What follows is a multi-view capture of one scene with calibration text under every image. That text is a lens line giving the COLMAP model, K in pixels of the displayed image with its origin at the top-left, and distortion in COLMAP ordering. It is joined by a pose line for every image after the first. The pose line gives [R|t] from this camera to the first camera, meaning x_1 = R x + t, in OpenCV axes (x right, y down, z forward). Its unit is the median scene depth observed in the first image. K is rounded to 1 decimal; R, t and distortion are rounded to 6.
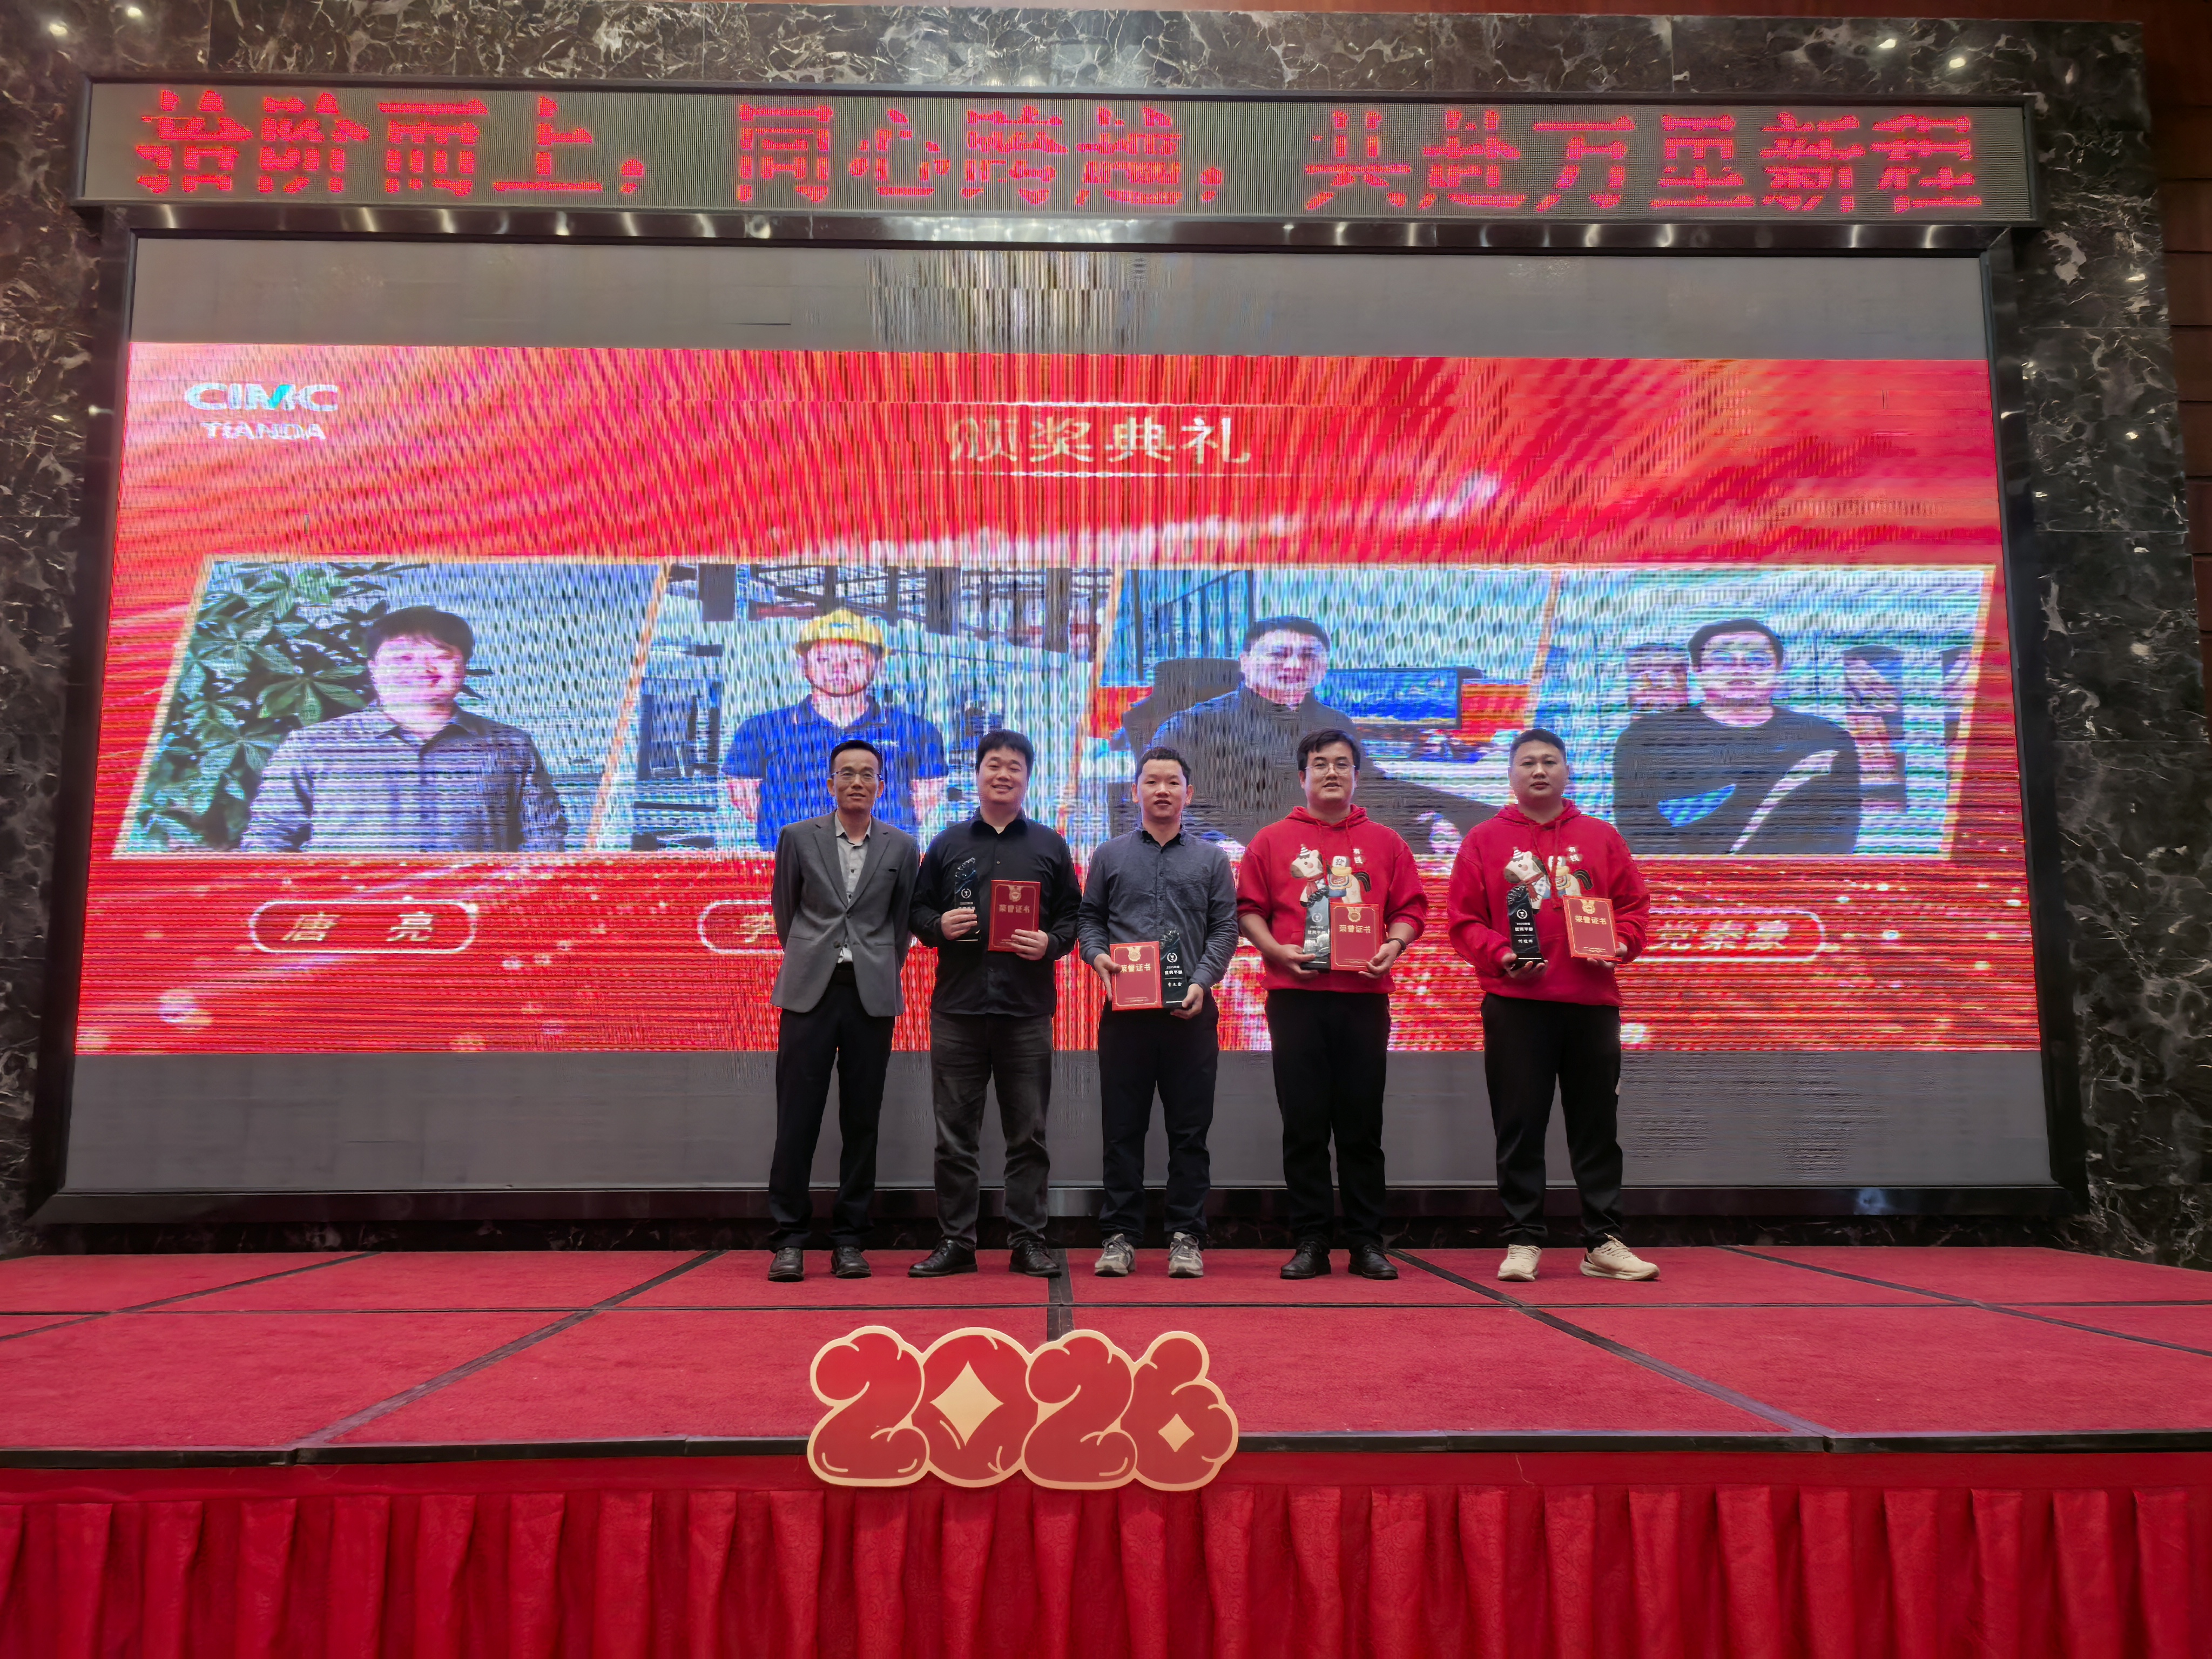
lens RADIAL K [[1742.6, 0, 1104.6], [0, 1742.6, 843.9], [0, 0, 1]] dist [0.024741, -0.031355]
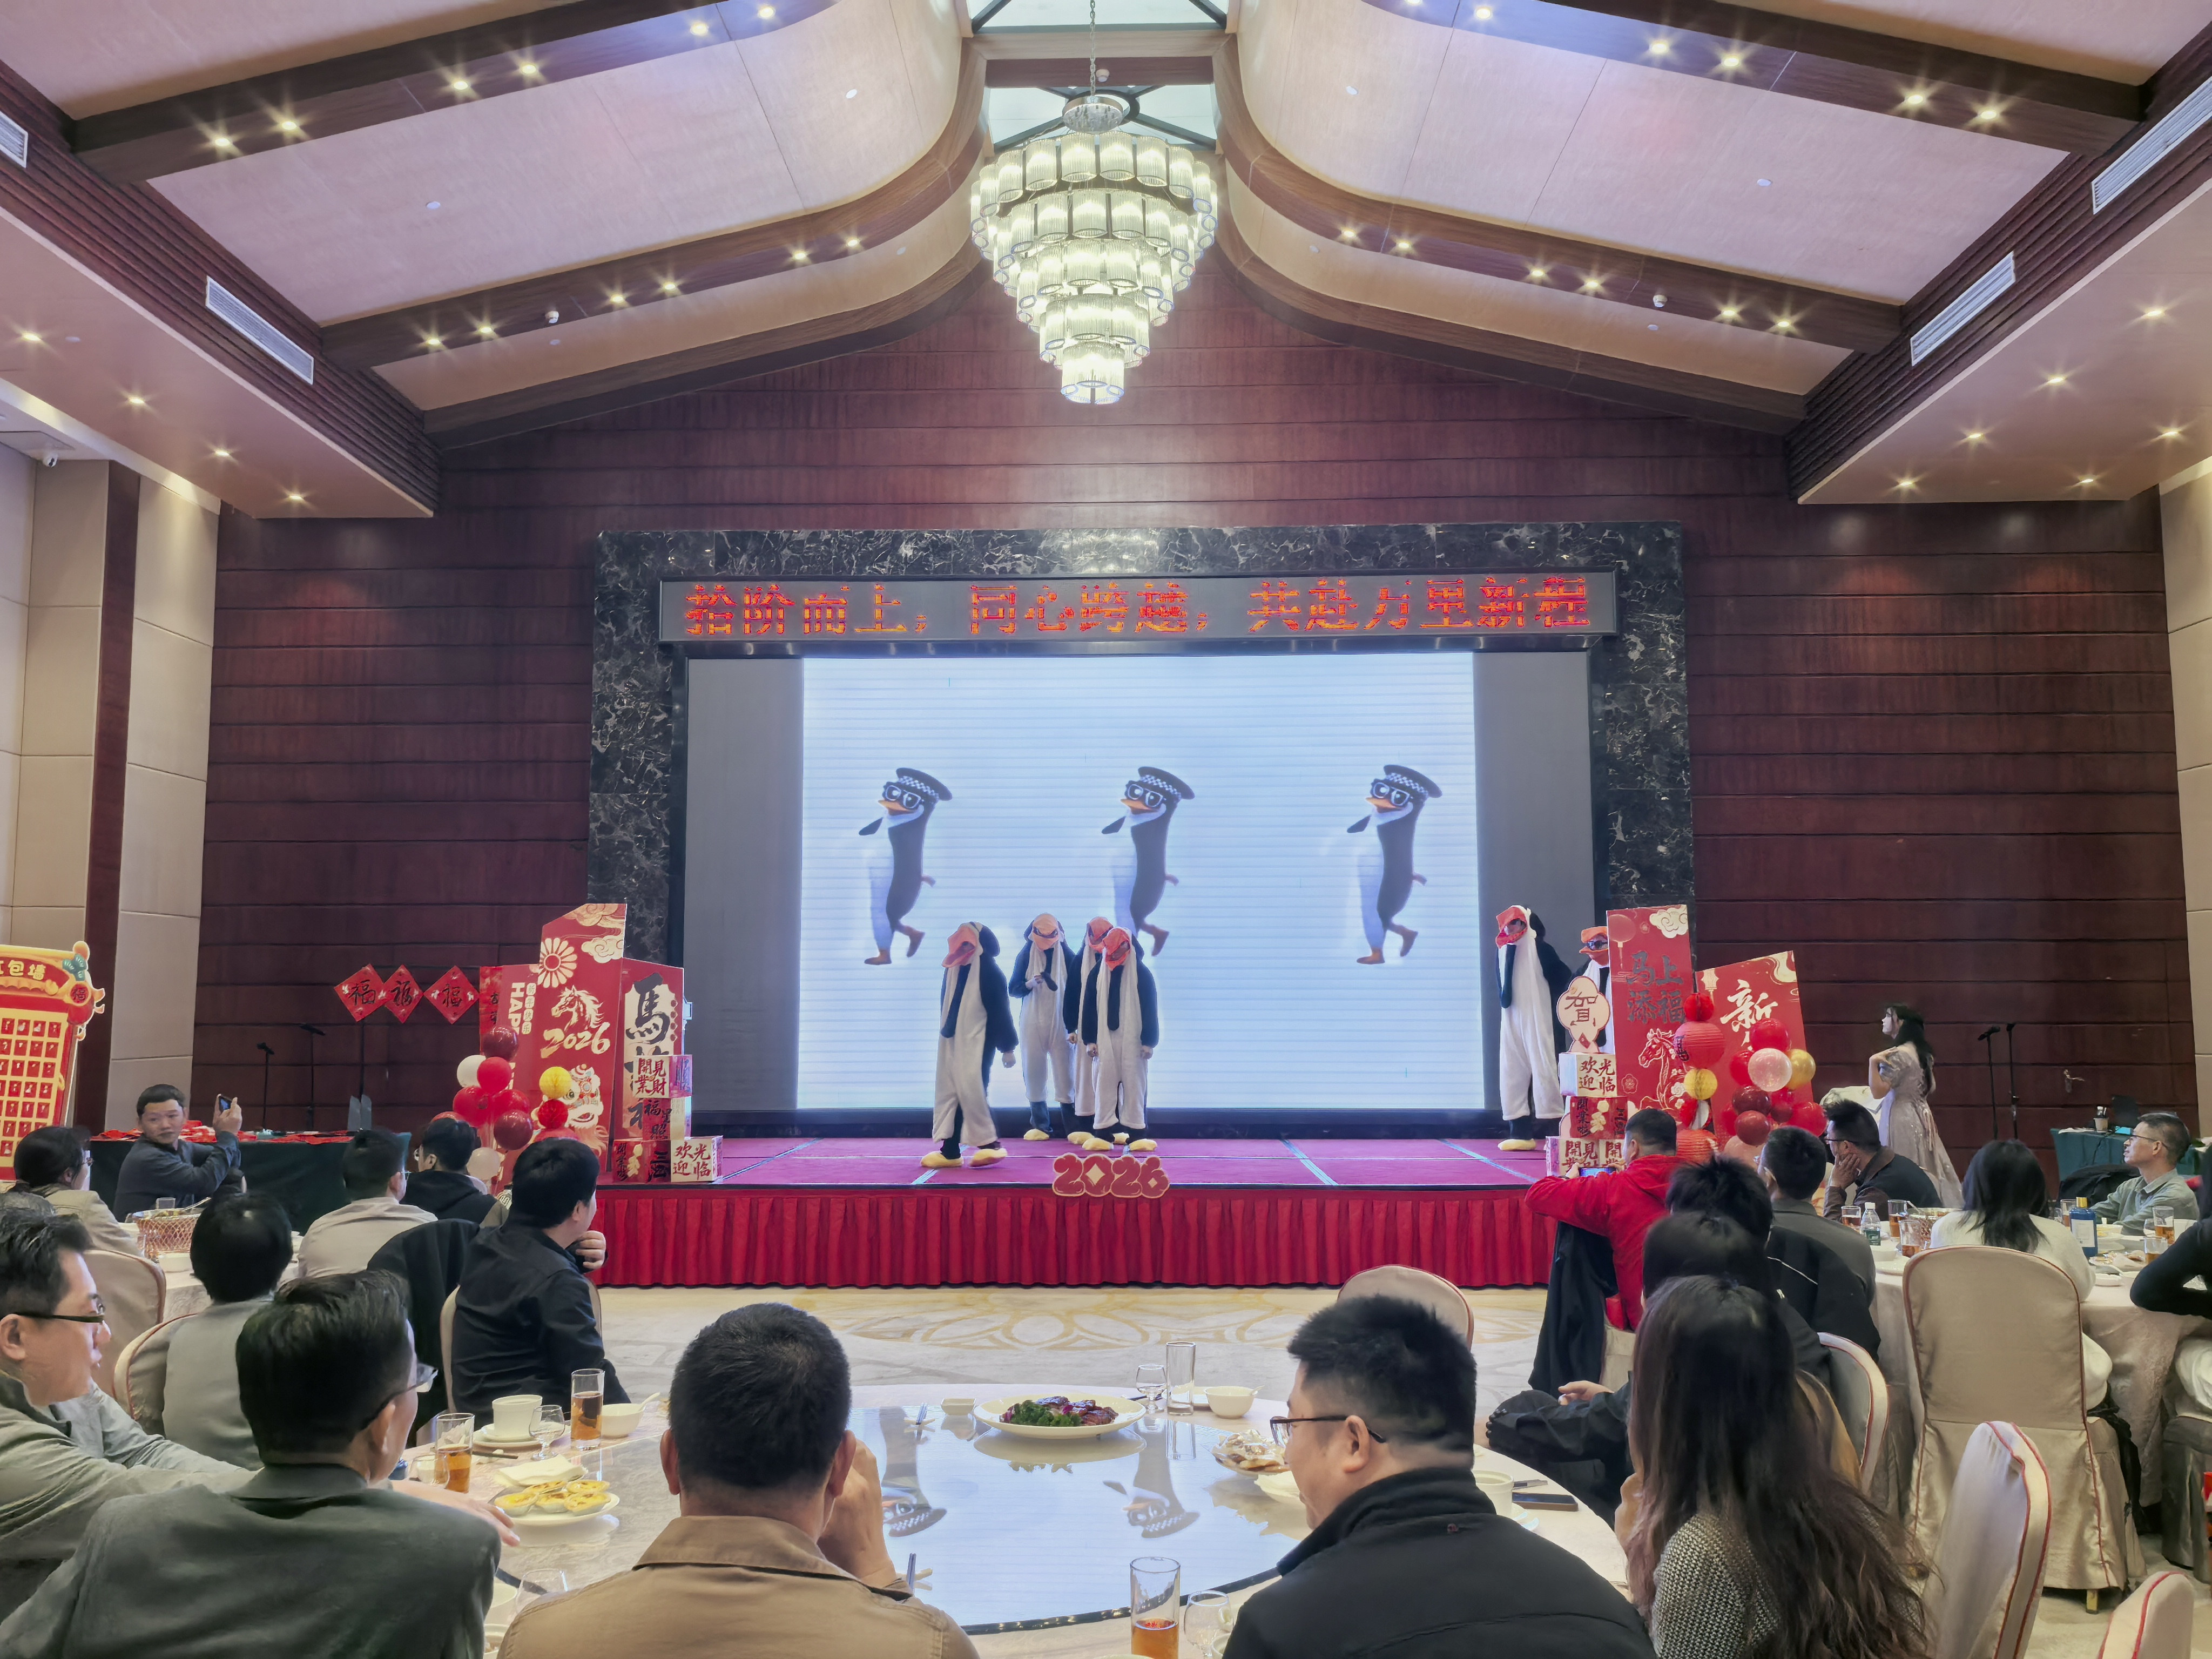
lens RADIAL K [[1742.6, 0, 1090.5], [0, 1742.6, 823.9], [0, 0, 1]] dist [0.024741, -0.031355]
pose [[0.998082, -0.005201, -0.061691, 0.056773], [0.007646, 0.999192, 0.039464, -0.225876], [0.061436, -0.039860, 0.997315, -1.058762]]
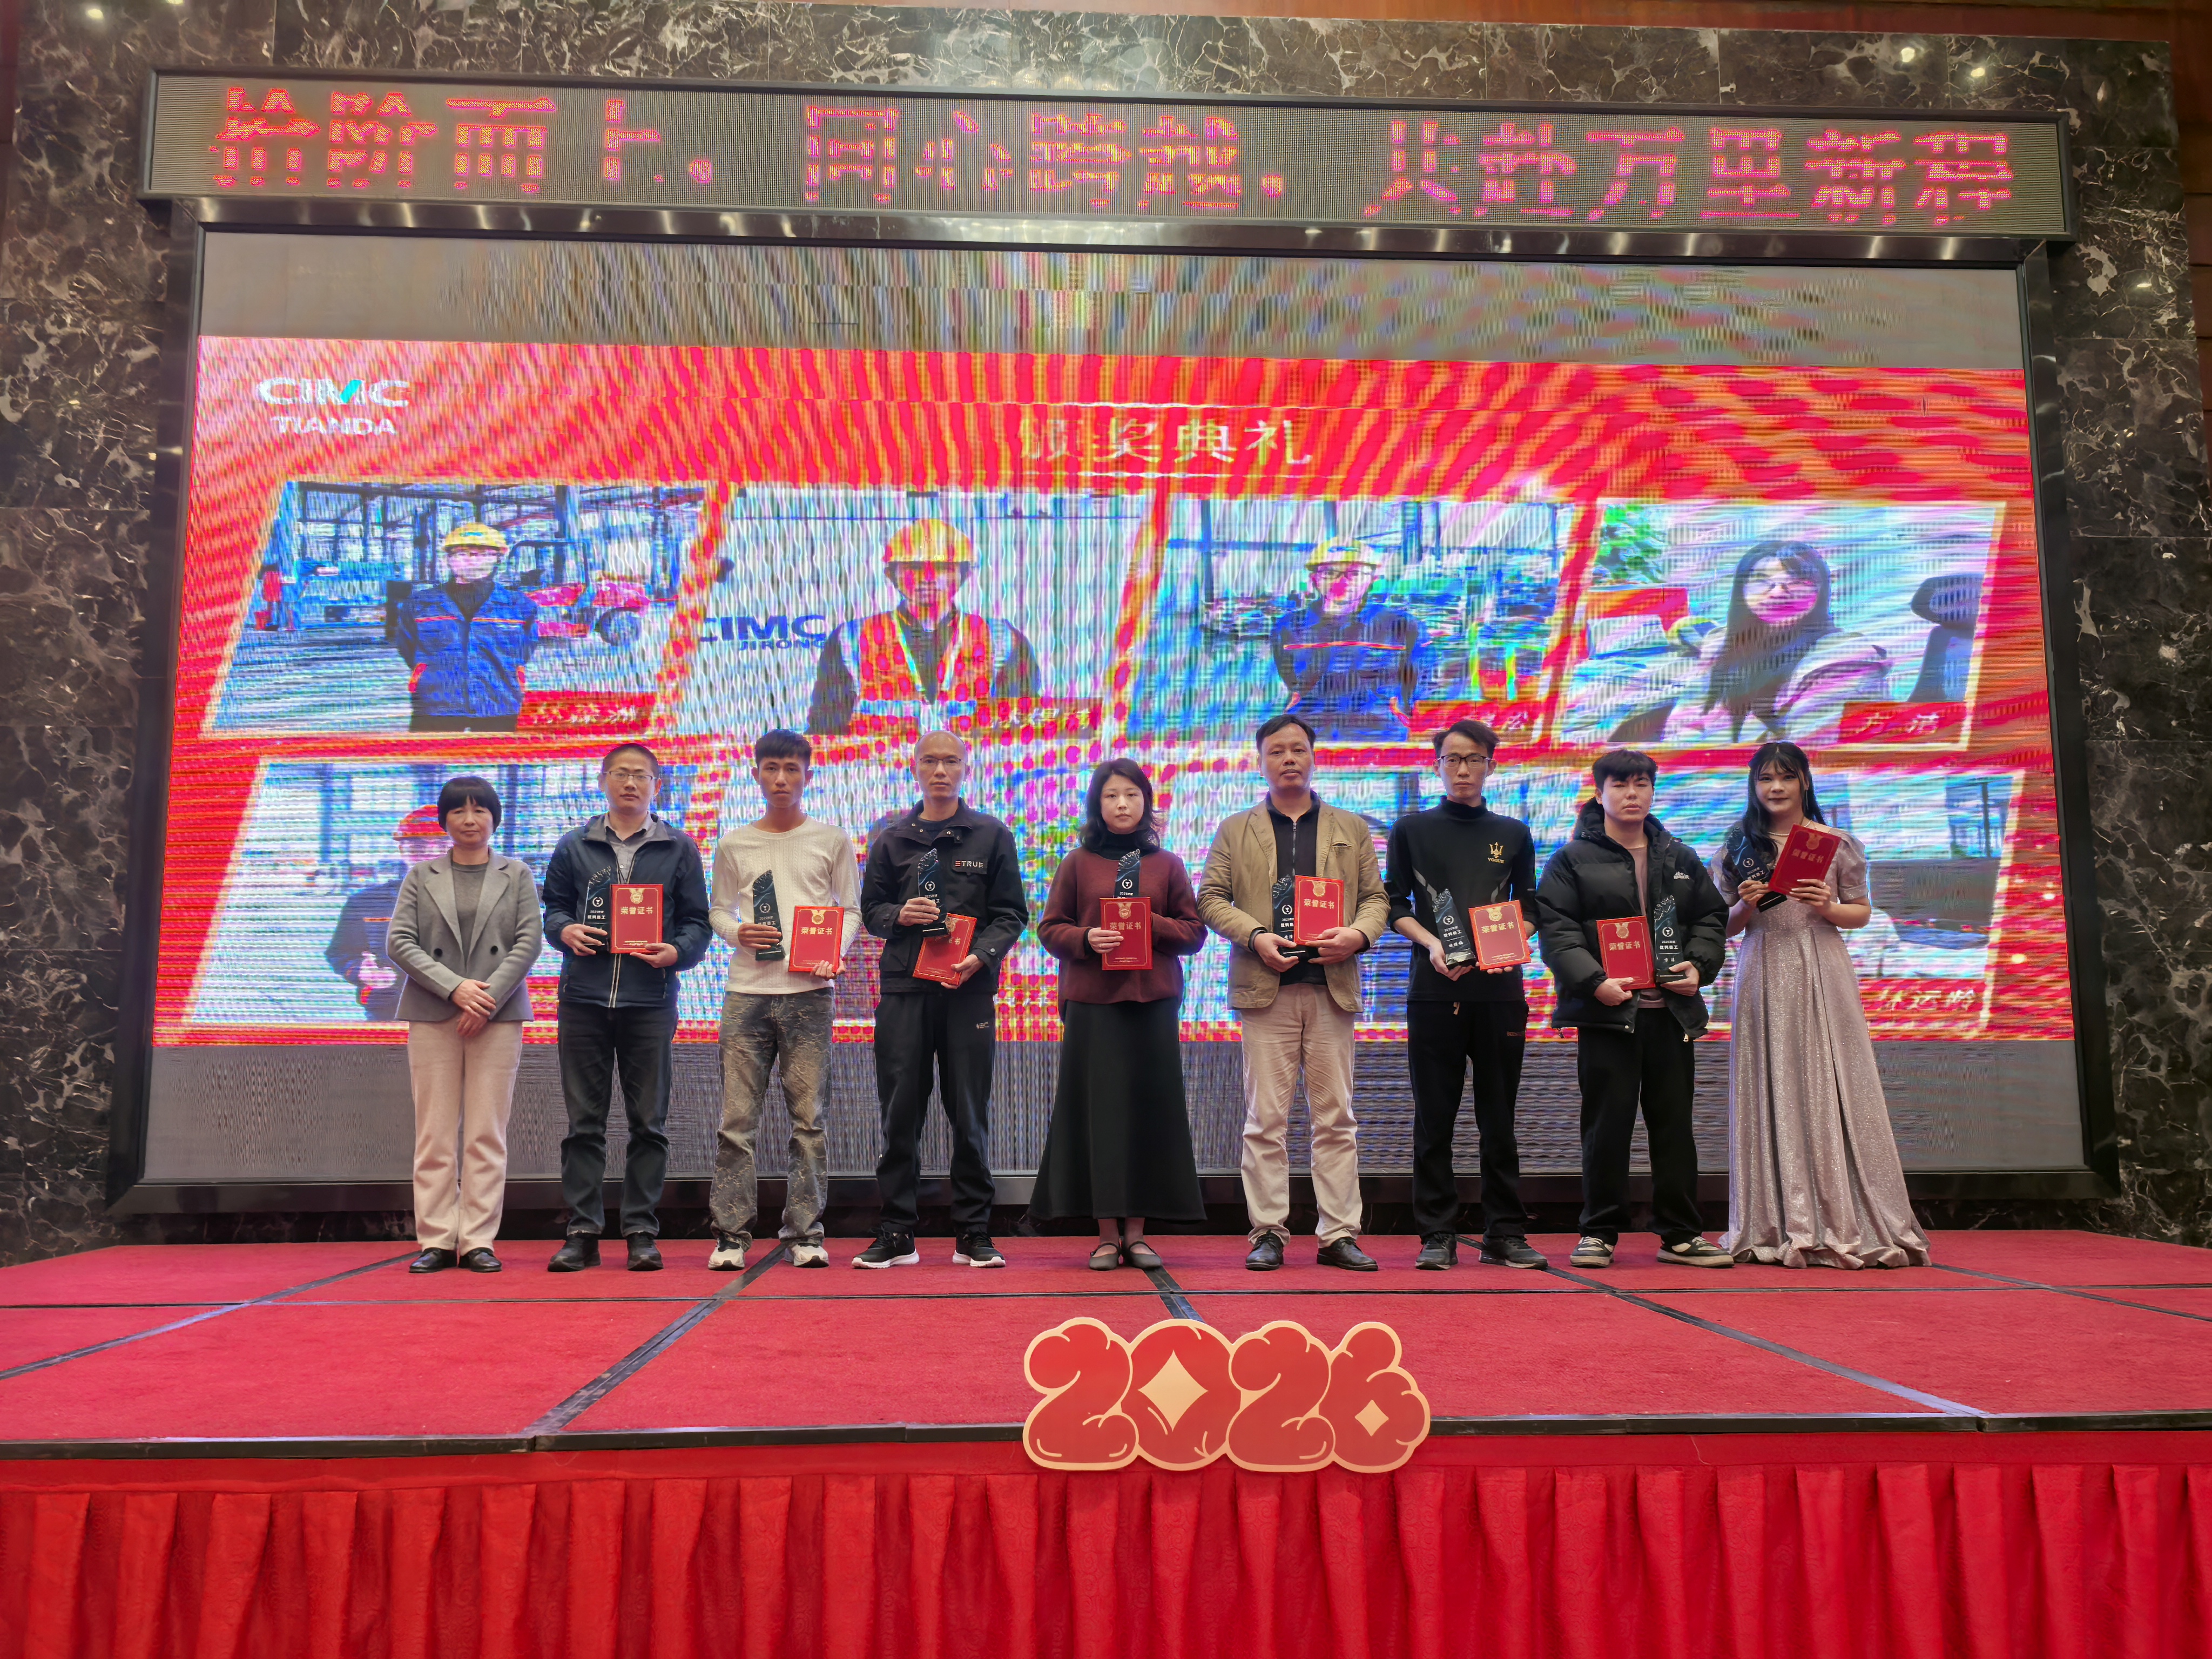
lens RADIAL K [[1742.6, 0, 1113.2], [0, 1742.6, 840.9], [0, 0, 1]] dist [0.024741, -0.031355]
pose [[0.999675, 0.002137, 0.025404, -0.057220], [-0.002386, 0.999949, 0.009801, -0.008258], [-0.025382, -0.009859, 0.999629, -0.018480]]
